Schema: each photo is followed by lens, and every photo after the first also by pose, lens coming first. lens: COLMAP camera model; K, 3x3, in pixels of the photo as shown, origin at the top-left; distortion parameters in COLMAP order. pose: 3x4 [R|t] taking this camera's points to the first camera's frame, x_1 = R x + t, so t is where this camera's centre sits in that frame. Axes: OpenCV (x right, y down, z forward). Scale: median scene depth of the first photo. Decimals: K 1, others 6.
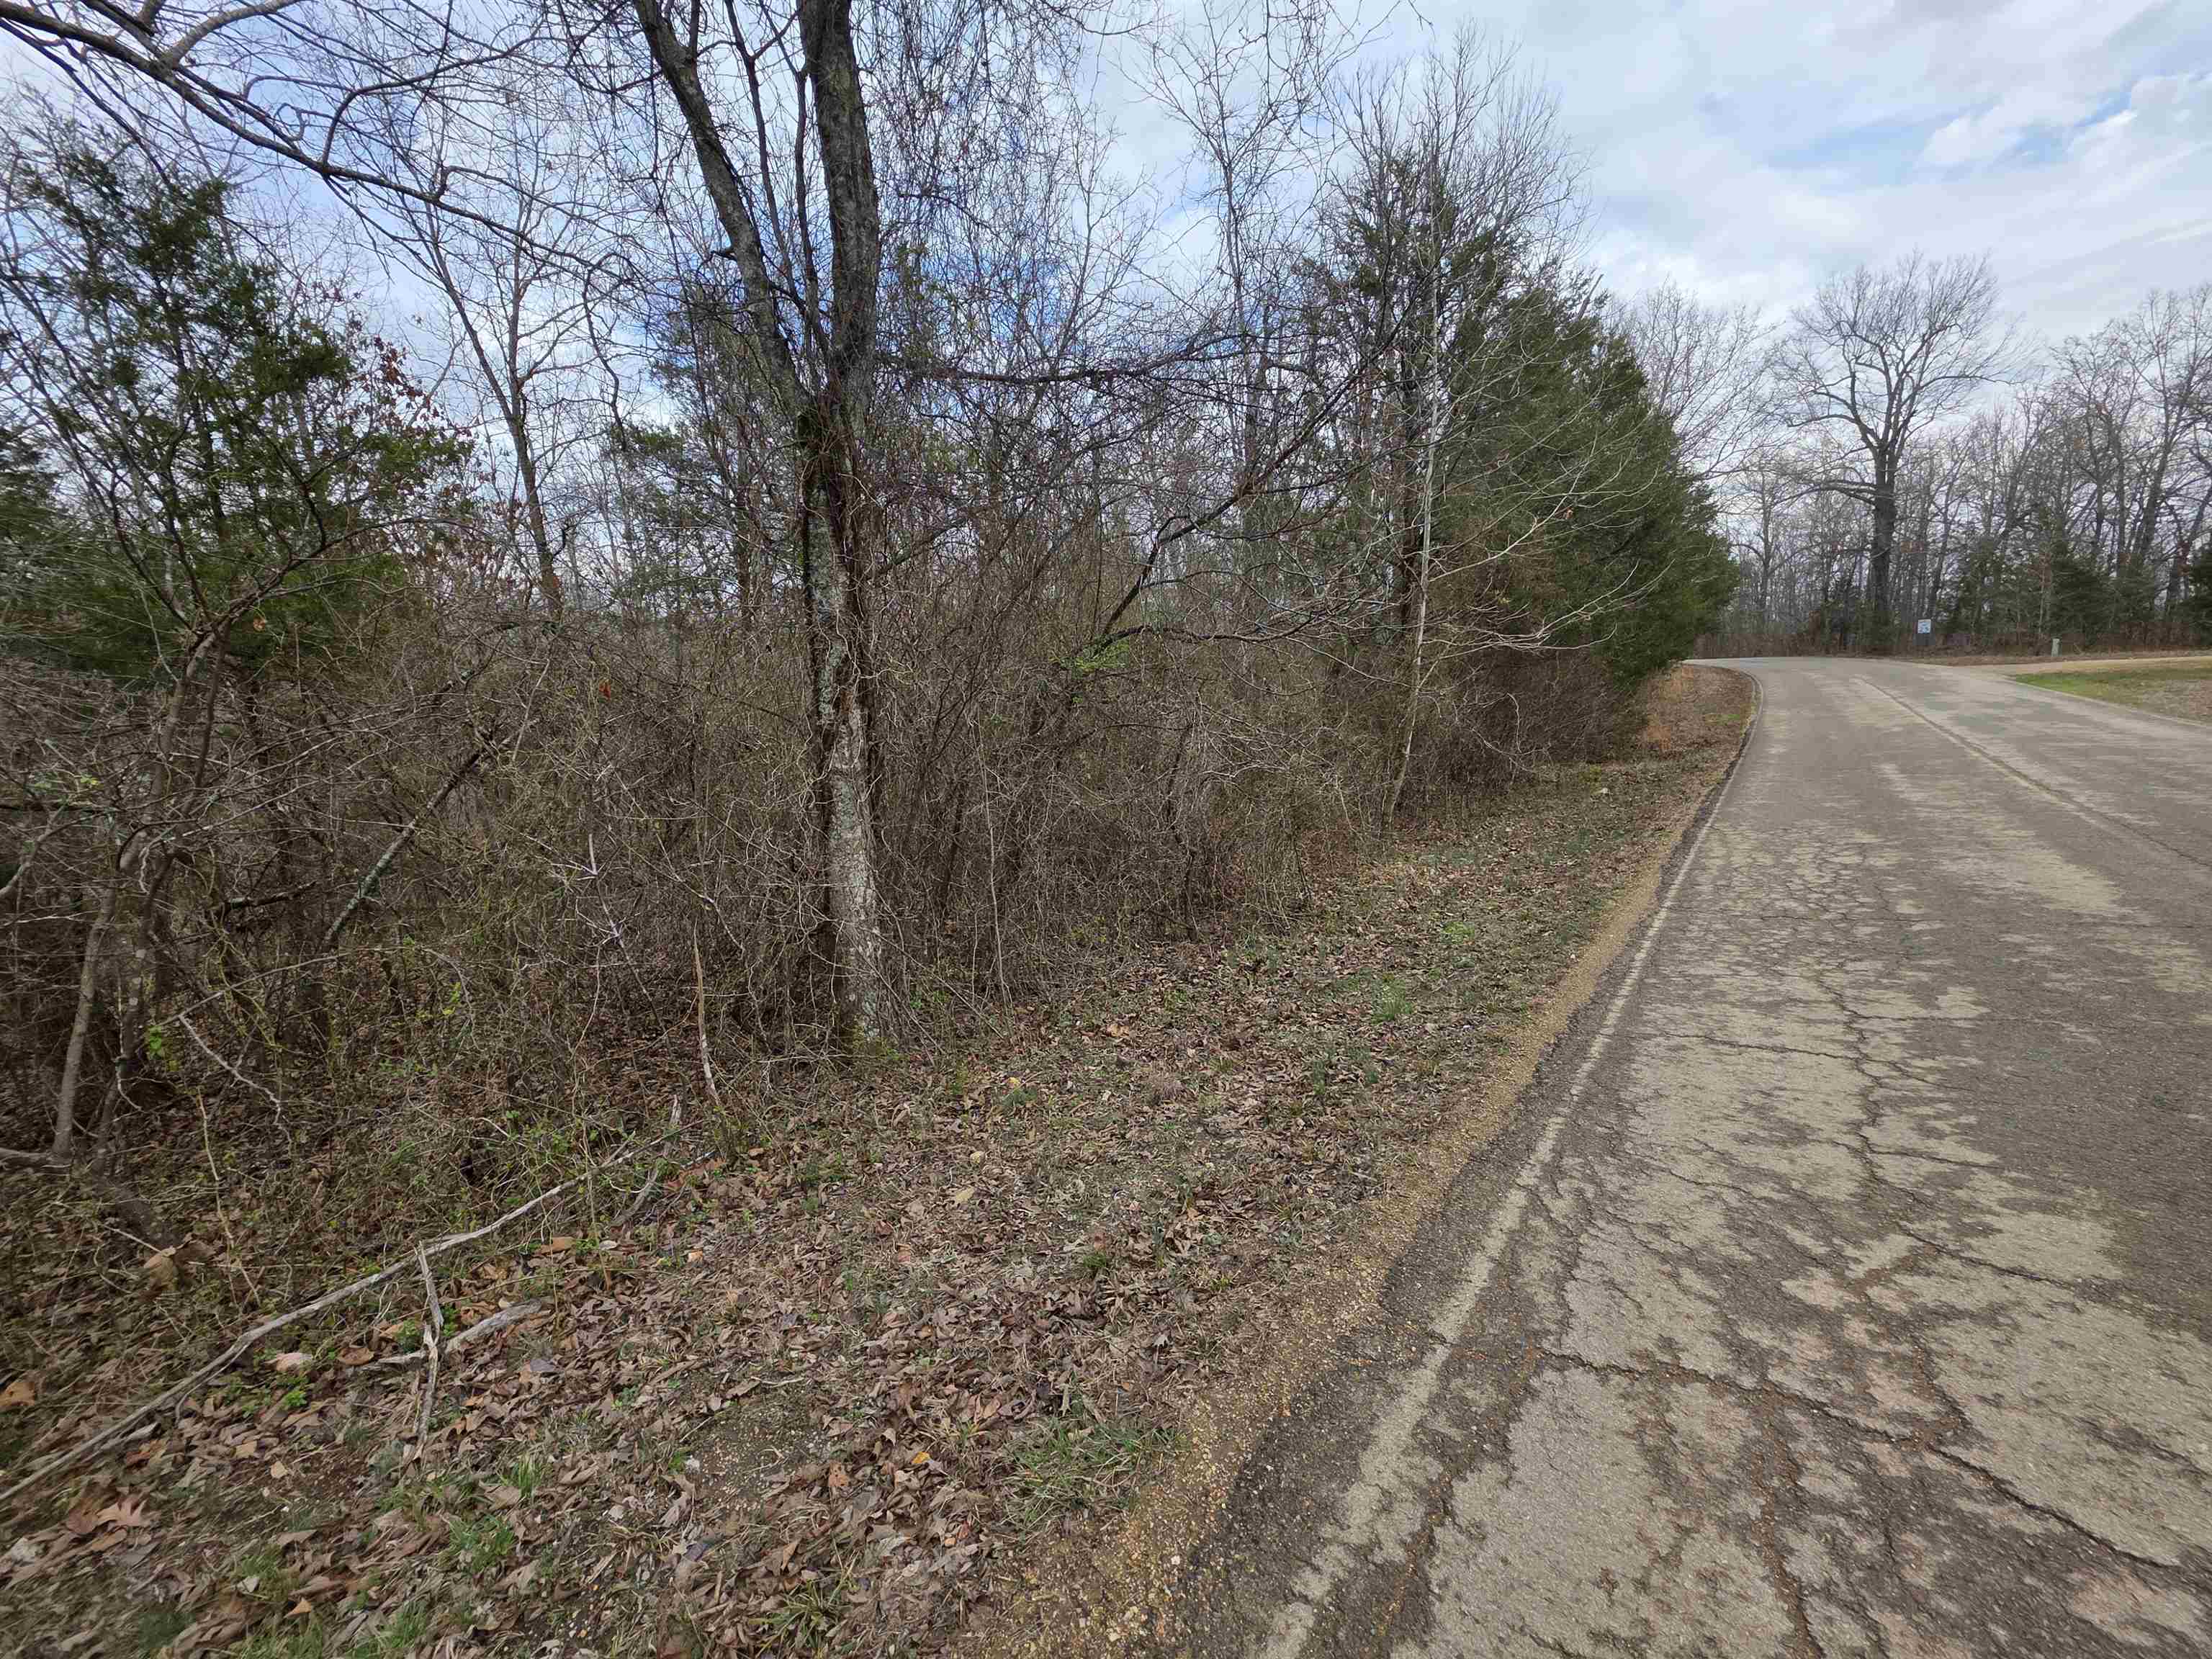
lens RADIAL K [[887.8, 0, 1112.3], [0, 887.8, 828.0], [0, 0, 1]] dist [0.000977, -0.000729]
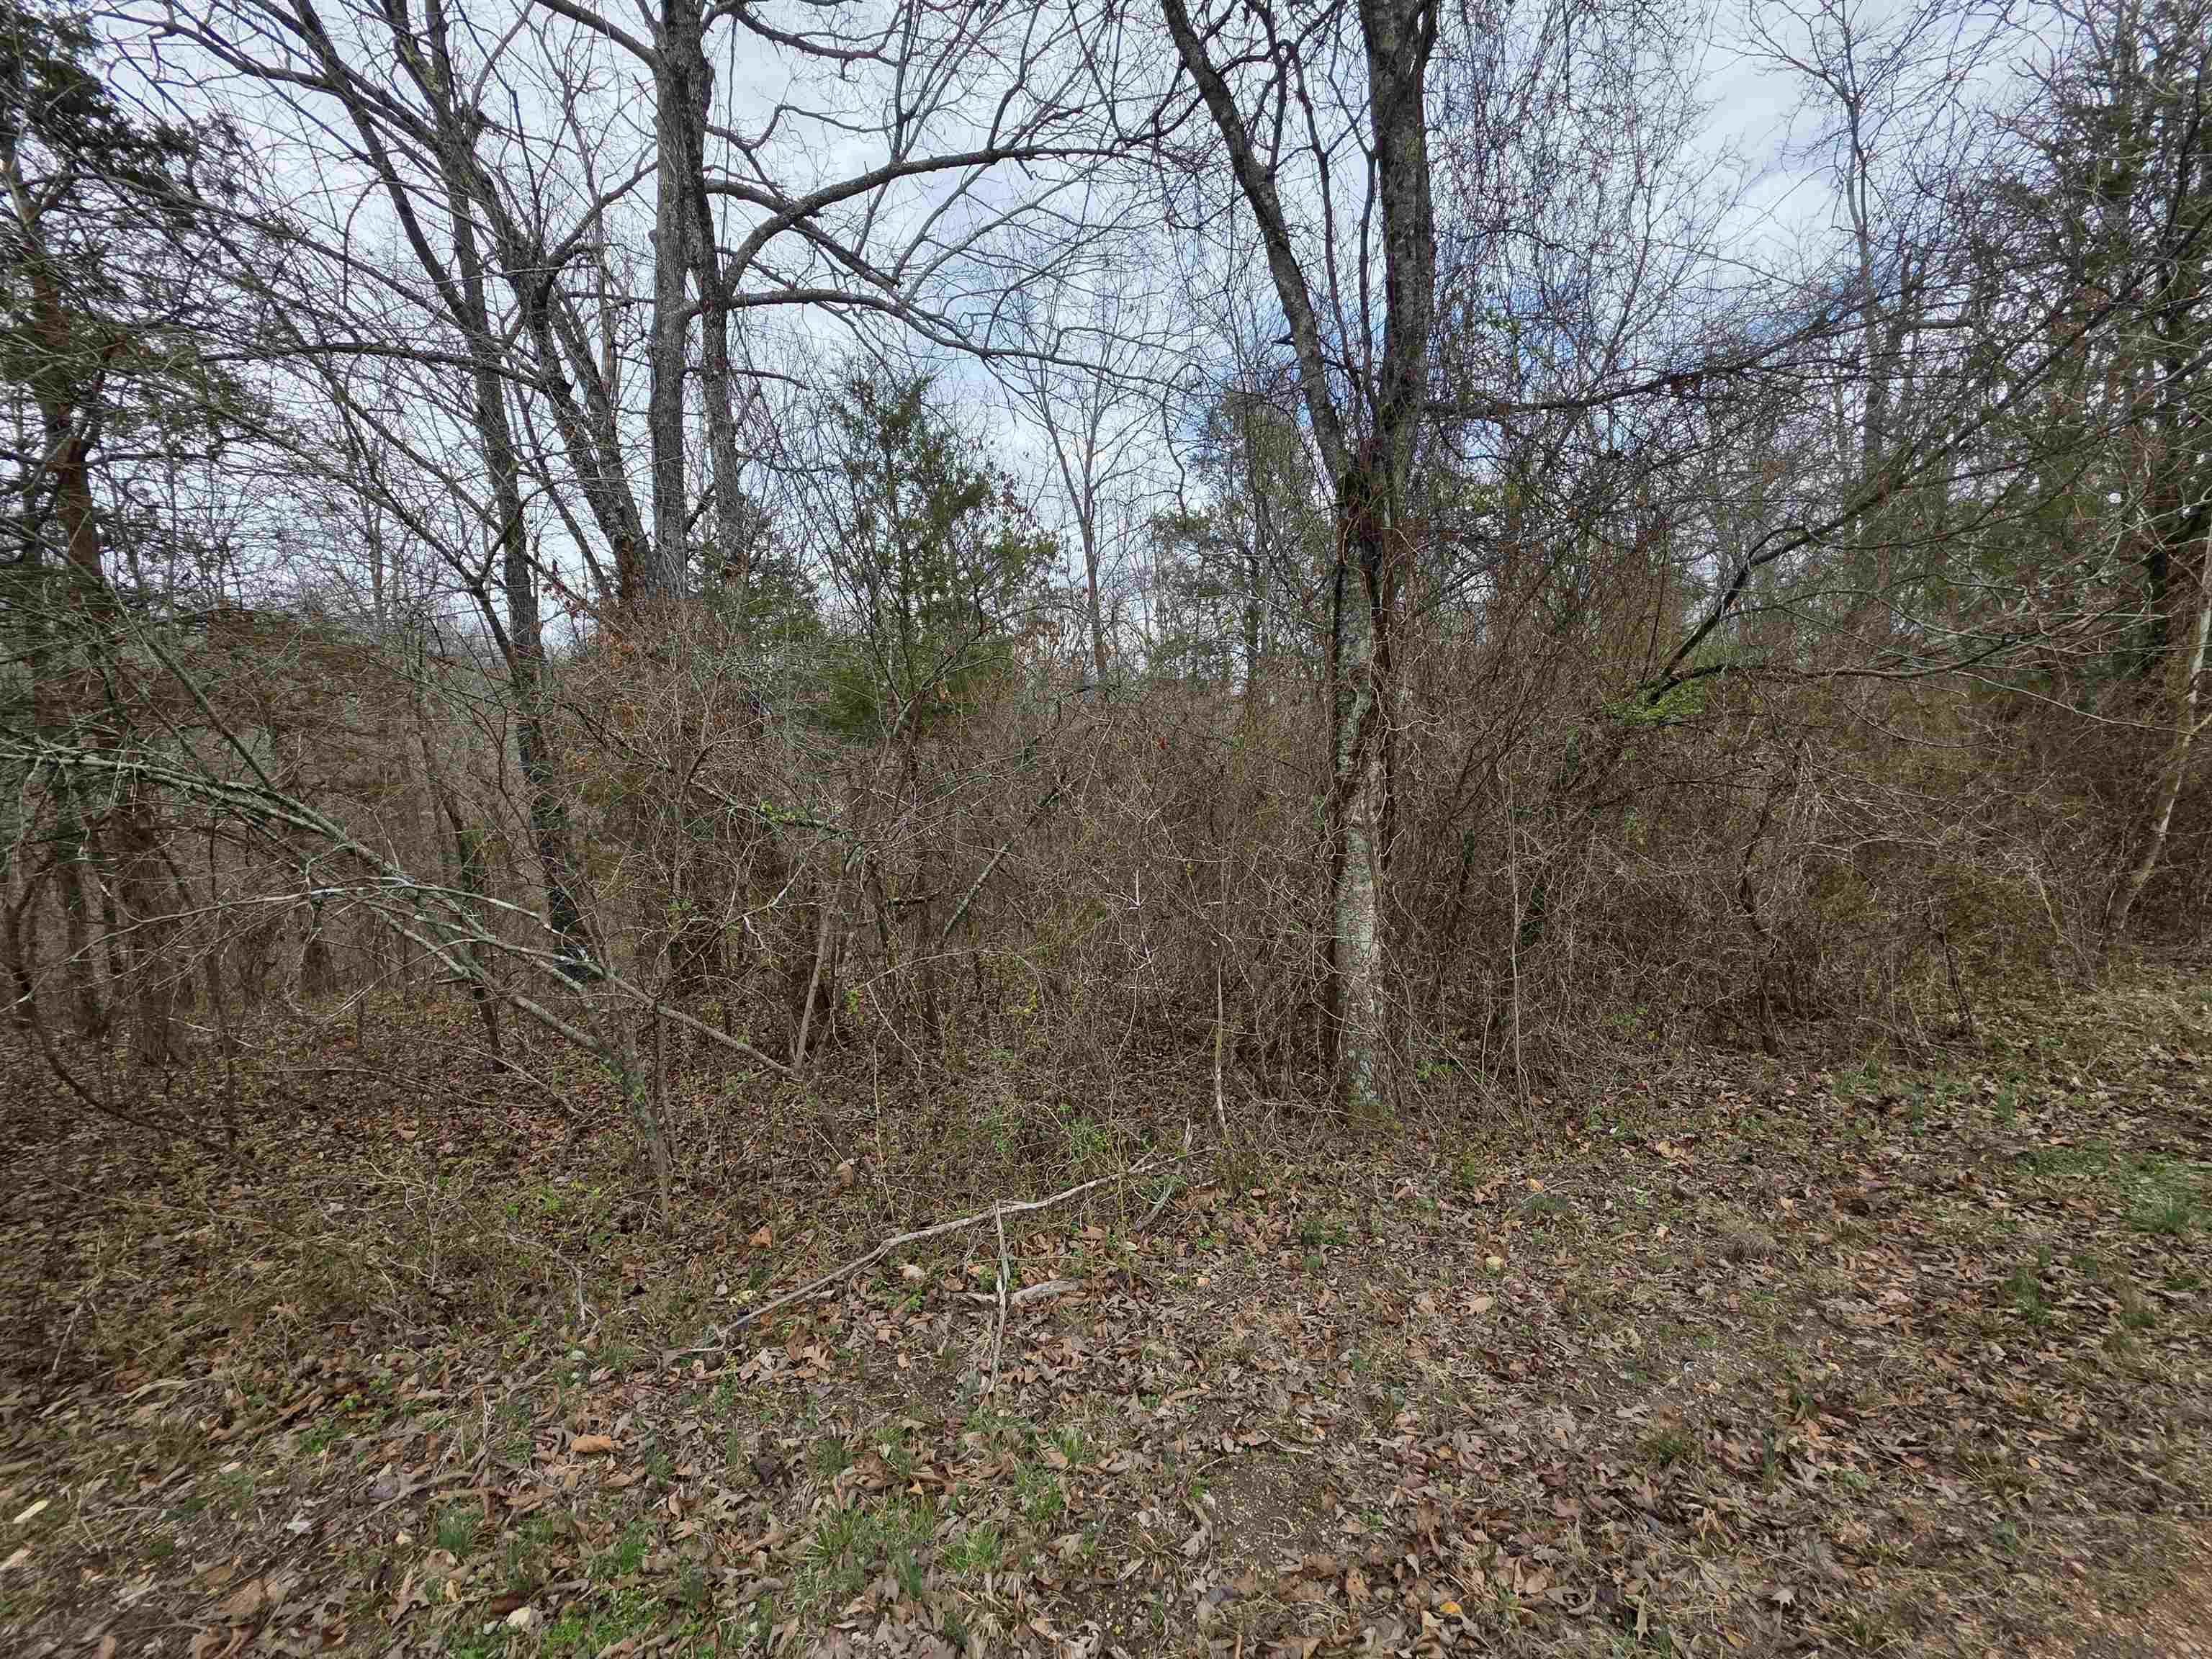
lens RADIAL K [[888.2, 0, 1110.1], [0, 888.2, 827.0], [0, 0, 1]] dist [0.001059, 0.000144]
pose [[0.860083, 0.045922, -0.508083, -0.052314], [-0.075434, 0.996440, -0.037633, -0.002224], [0.504547, 0.070695, 0.860485, 0.008216]]
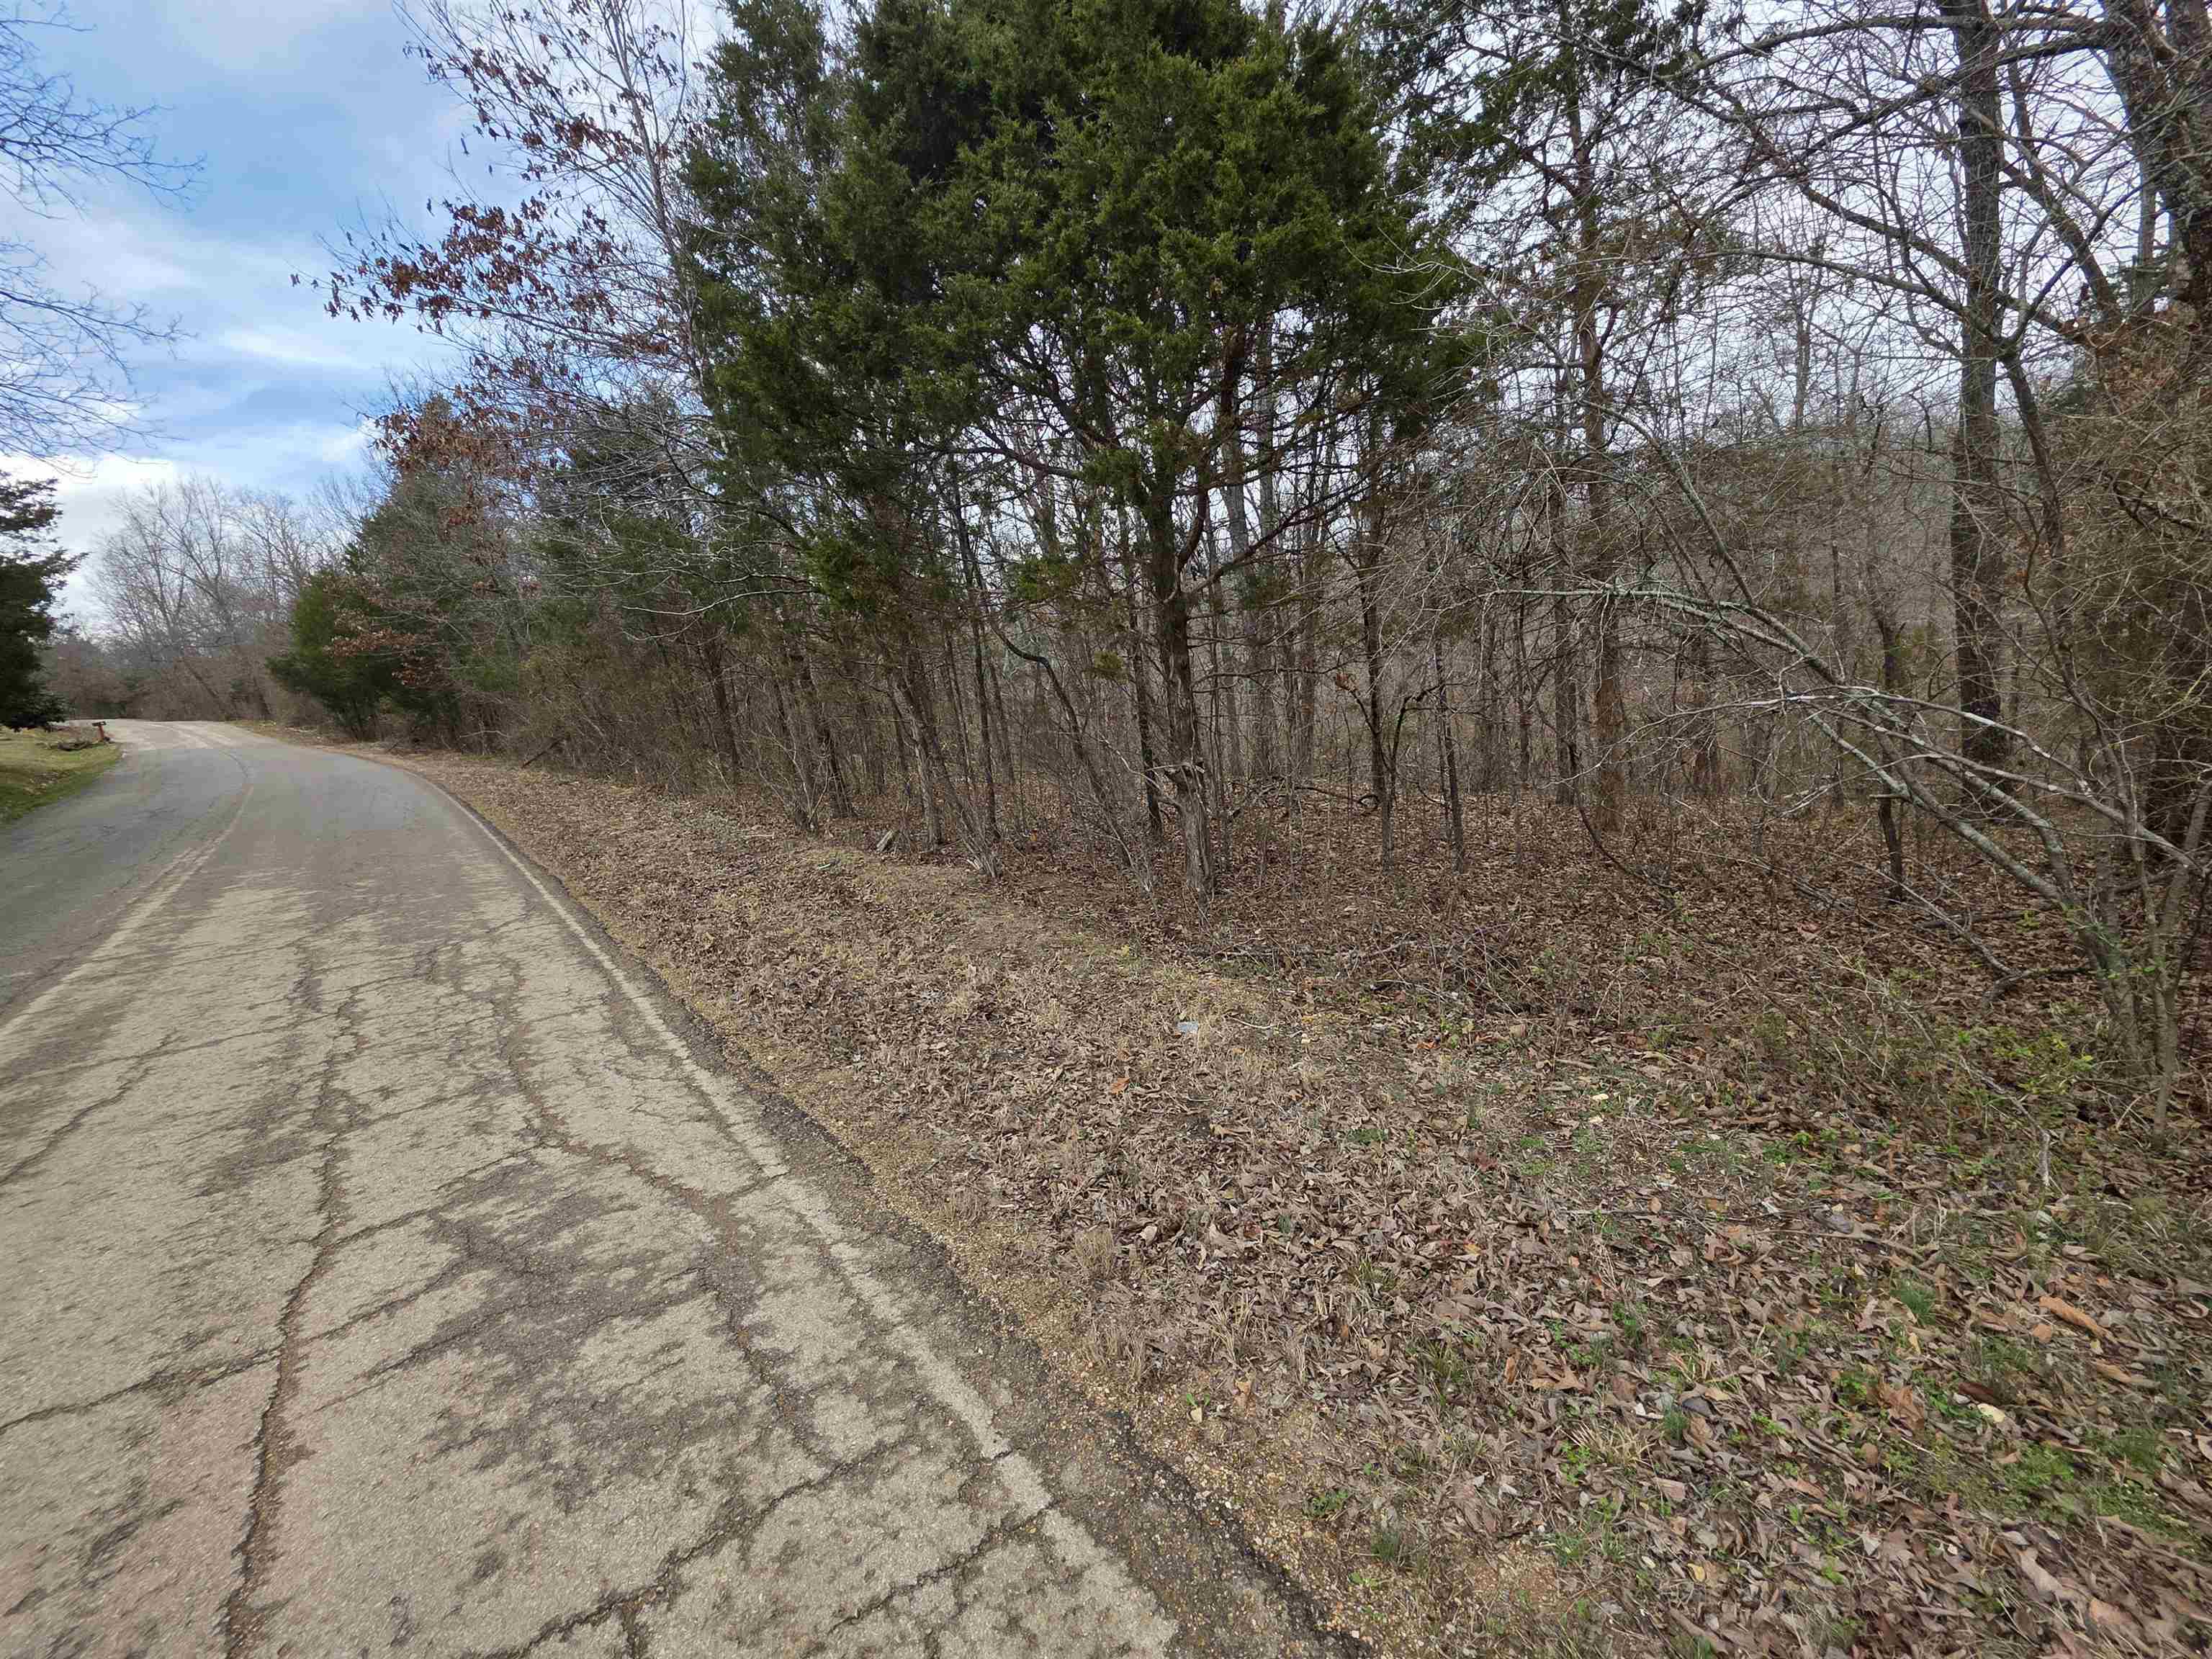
lens RADIAL K [[886.8, 0, 1109.6], [0, 886.8, 826.4], [0, 0, 1]] dist [0.002220, 0.000212]
pose [[-0.268538, 0.229089, -0.935631, -0.031965], [-0.031483, 0.968702, 0.246223, 0.009730], [0.962754, 0.095577, -0.252921, -0.094581]]
